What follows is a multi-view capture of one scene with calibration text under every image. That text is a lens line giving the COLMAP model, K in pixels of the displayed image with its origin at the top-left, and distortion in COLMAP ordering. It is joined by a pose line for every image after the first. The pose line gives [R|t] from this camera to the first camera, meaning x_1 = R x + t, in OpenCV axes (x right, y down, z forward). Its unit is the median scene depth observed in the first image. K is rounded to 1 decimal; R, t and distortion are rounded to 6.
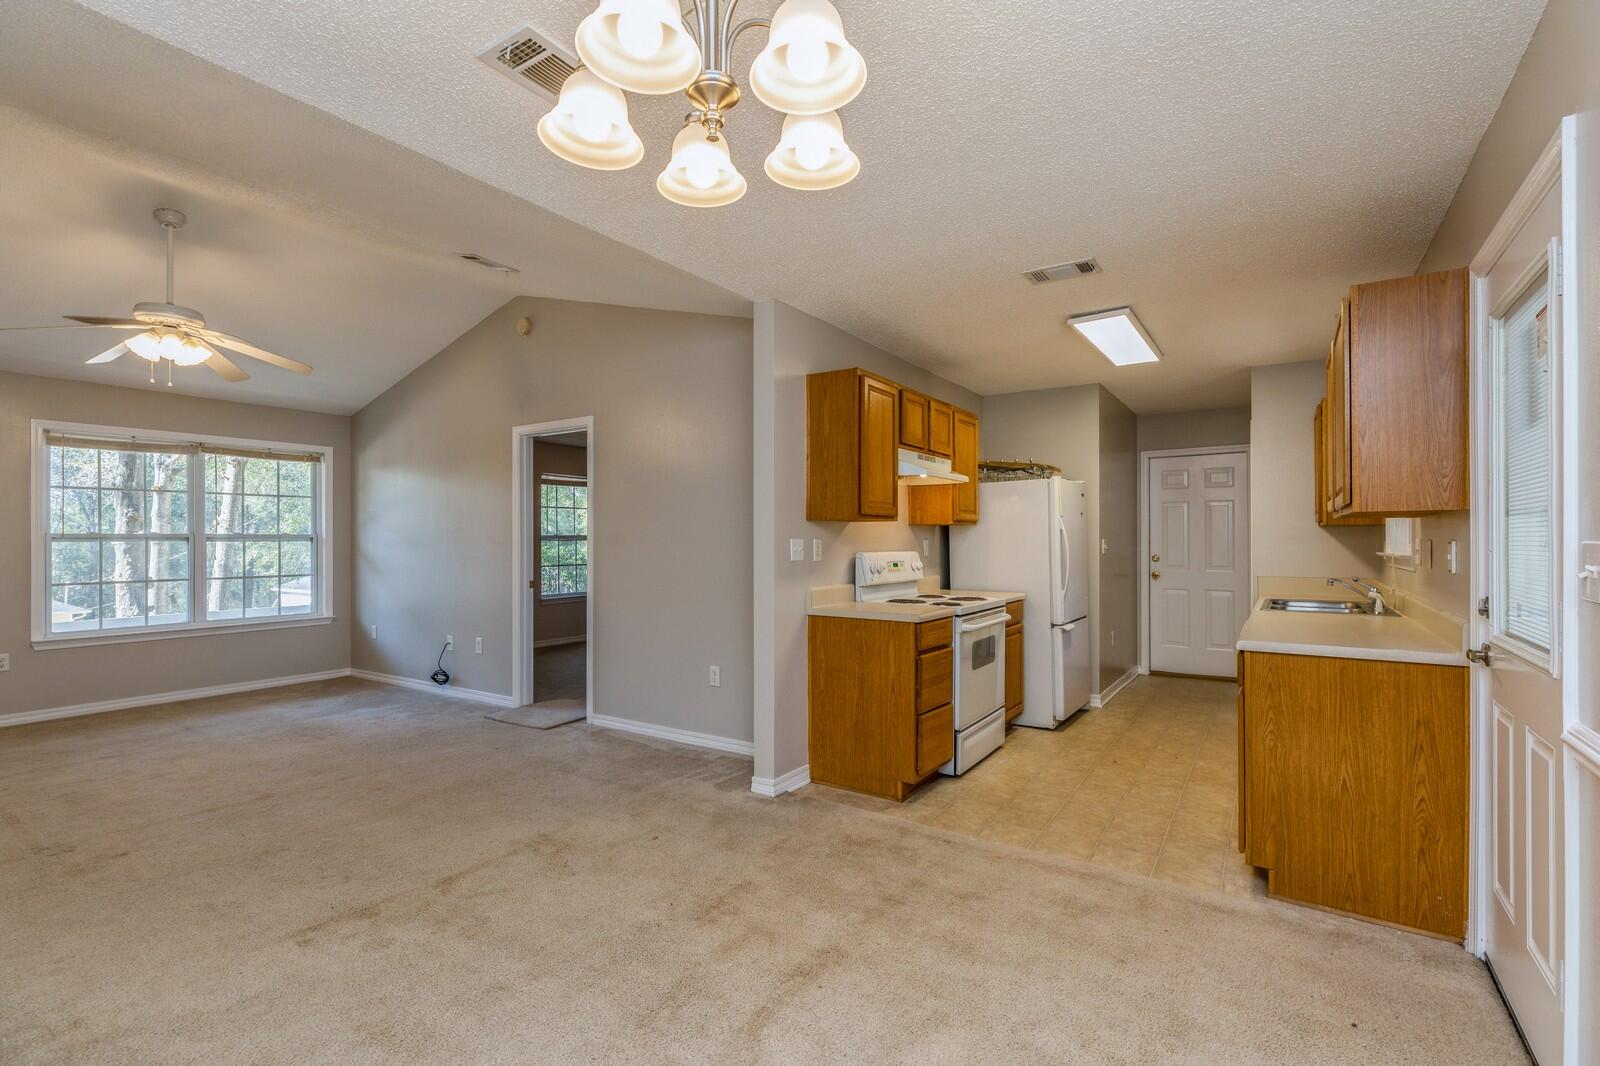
lens RADIAL K [[733.2, 0, 800.0], [0, 733.2, 533.0], [0, 0, 1]] dist [-0.000057, -0.000010]
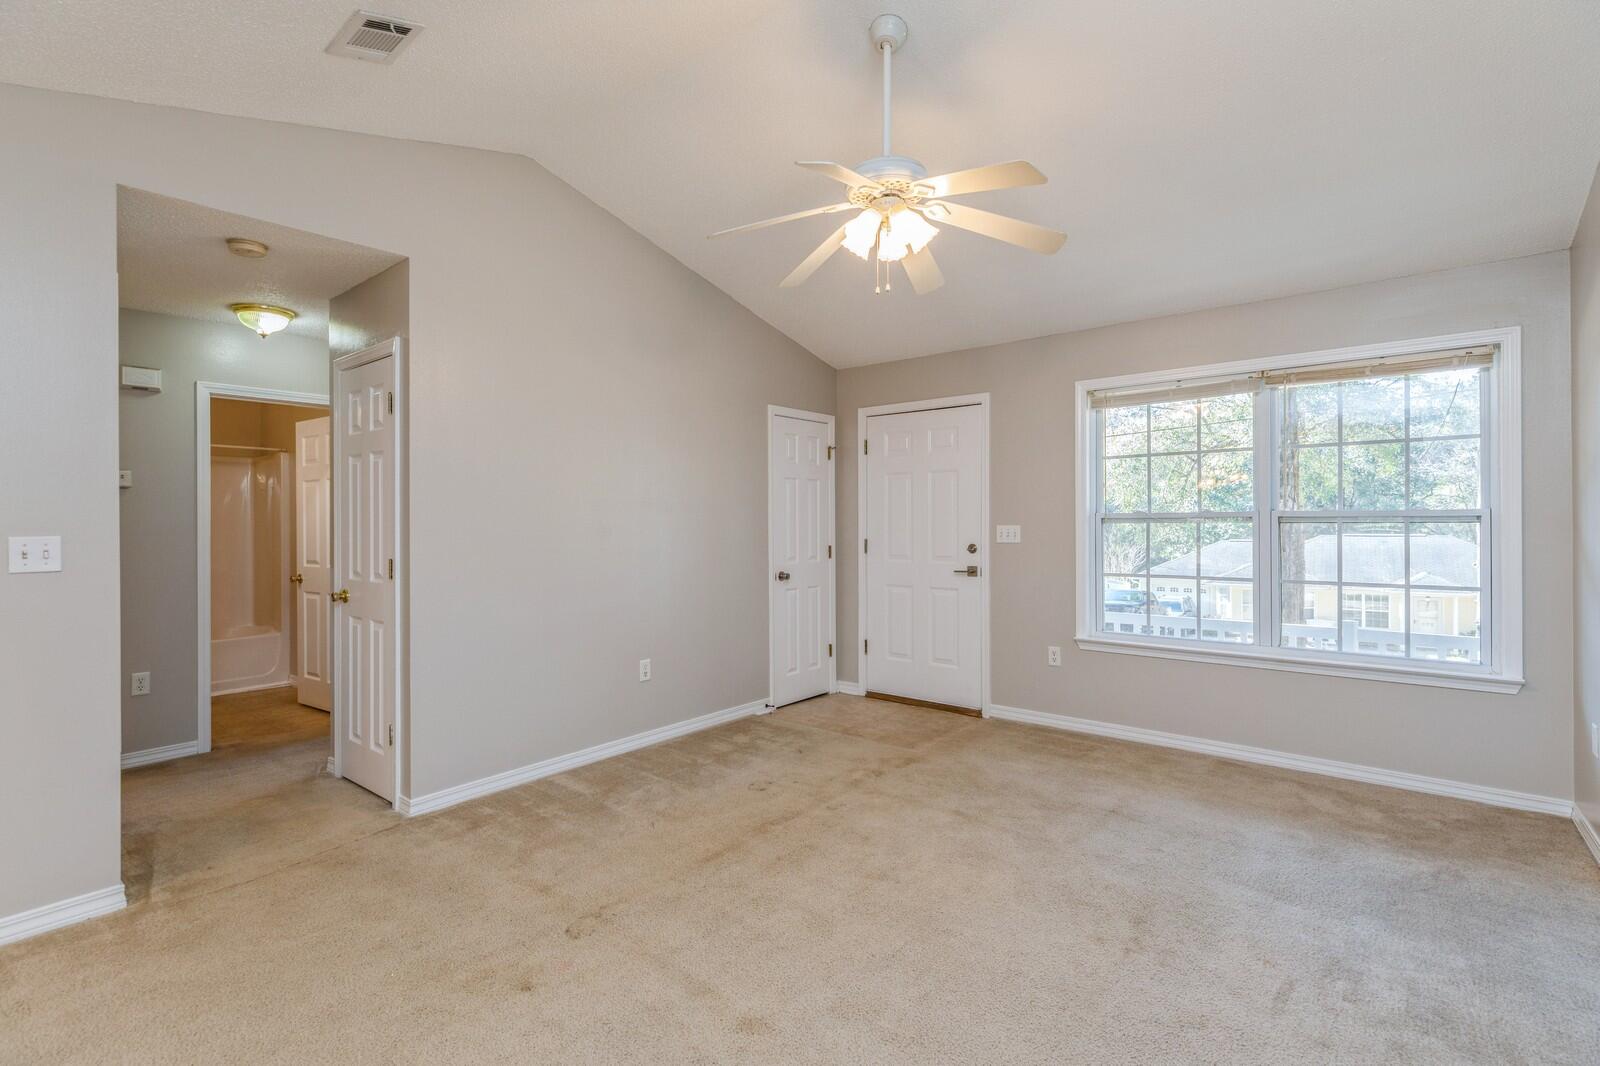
lens RADIAL K [[729.5, 0, 800.0], [0, 729.5, 533.0], [0, 0, 1]] dist [0.001630, 0.000019]
pose [[-0.092818, 0.017433, -0.995530, -0.136947], [0.011867, 0.999795, 0.016401, 0.004264], [0.995612, -0.010292, -0.093006, 0.644349]]
